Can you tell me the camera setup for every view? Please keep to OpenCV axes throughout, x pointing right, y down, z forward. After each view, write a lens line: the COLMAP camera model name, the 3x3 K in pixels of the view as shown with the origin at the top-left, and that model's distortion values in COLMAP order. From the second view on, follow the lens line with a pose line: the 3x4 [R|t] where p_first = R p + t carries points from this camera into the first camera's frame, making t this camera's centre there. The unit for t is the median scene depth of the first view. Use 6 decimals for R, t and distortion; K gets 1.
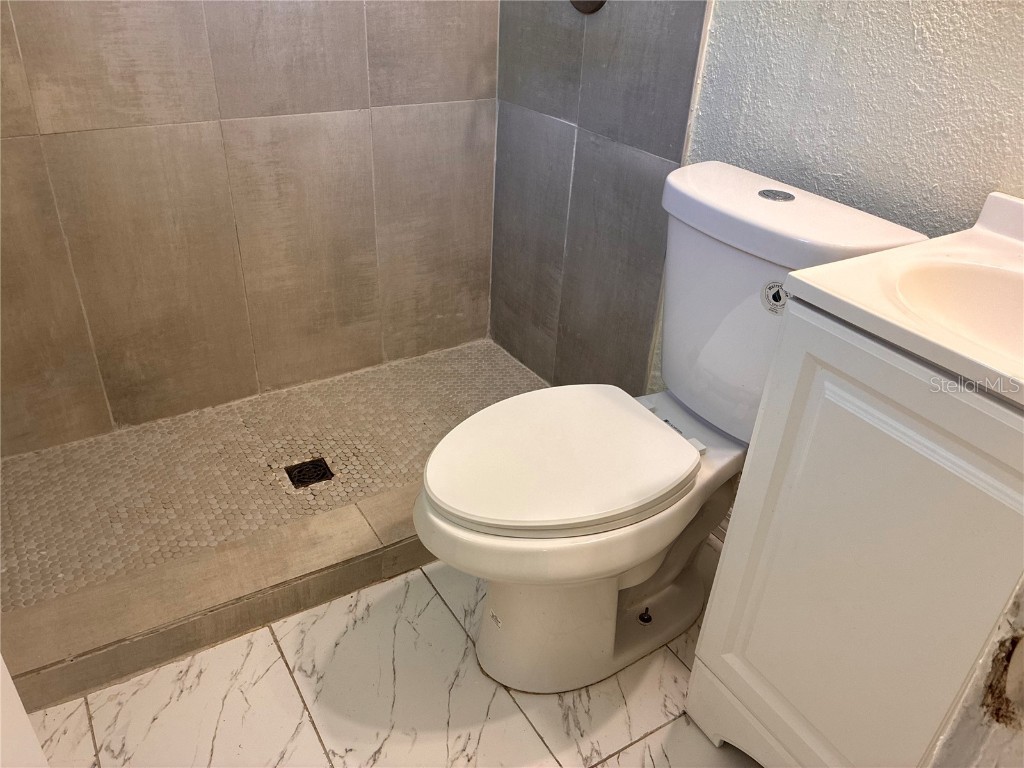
lens RADIAL K [[775.8, 0, 516.1], [0, 775.8, 383.0], [0, 0, 1]] dist [0.064146, -0.090509]
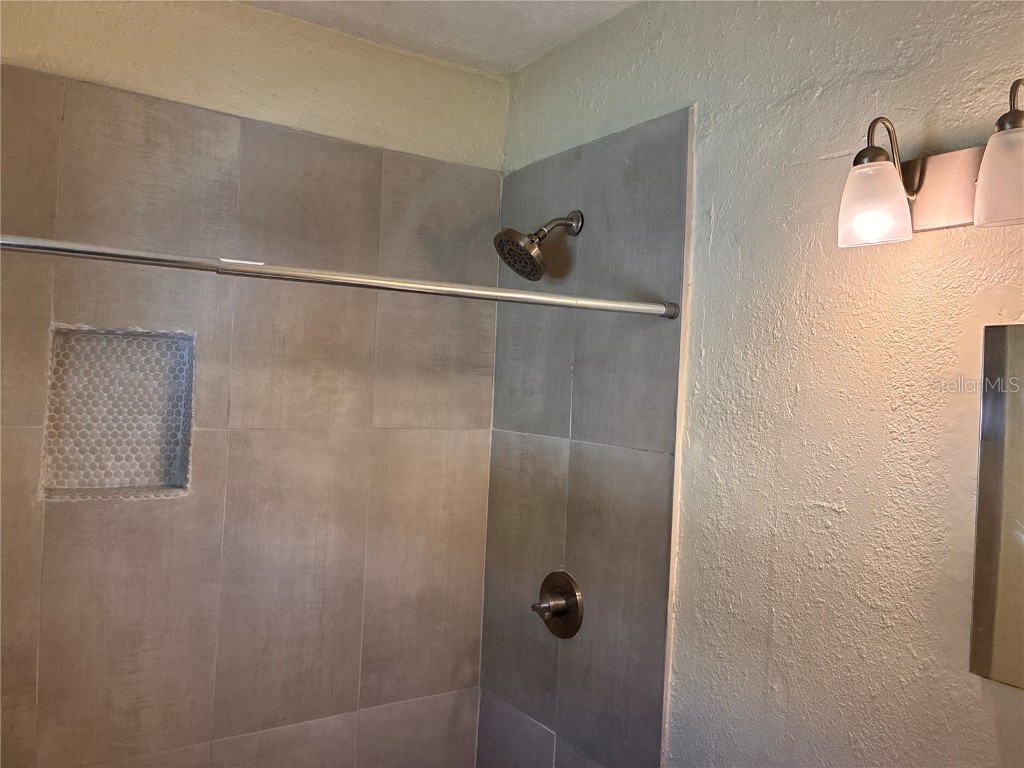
lens RADIAL K [[775.8, 0, 516.1], [0, 775.8, 383.0], [0, 0, 1]] dist [0.064146, -0.090509]
pose [[0.999779, 0.002911, 0.020801, 0.002081], [0.008309, 0.854741, -0.518988, -0.188546], [-0.019290, 0.519046, 0.854528, -0.134024]]
